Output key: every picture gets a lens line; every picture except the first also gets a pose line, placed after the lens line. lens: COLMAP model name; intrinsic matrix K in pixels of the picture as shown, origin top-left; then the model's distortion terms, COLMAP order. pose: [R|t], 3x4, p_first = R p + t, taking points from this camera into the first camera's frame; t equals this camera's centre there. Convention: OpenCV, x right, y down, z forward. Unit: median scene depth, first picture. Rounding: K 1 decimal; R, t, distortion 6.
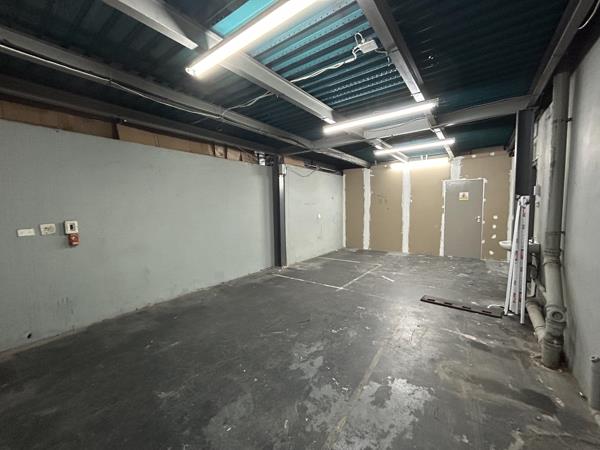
lens RADIAL K [[240.6, 0, 299.8], [0, 240.6, 226.4], [0, 0, 1]] dist [0.000186, -0.000932]
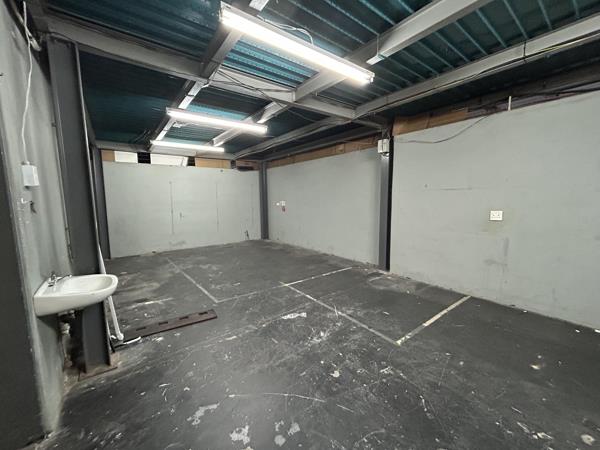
lens RADIAL K [[240.6, 0, 298.5], [0, 240.6, 224.2], [0, 0, 1]] dist [0.000186, -0.000932]
pose [[-0.279598, 0.135324, -0.950533, 1.001914], [-0.055866, 0.986047, 0.156813, -0.125288], [0.958490, 0.096947, -0.268137, 1.253872]]
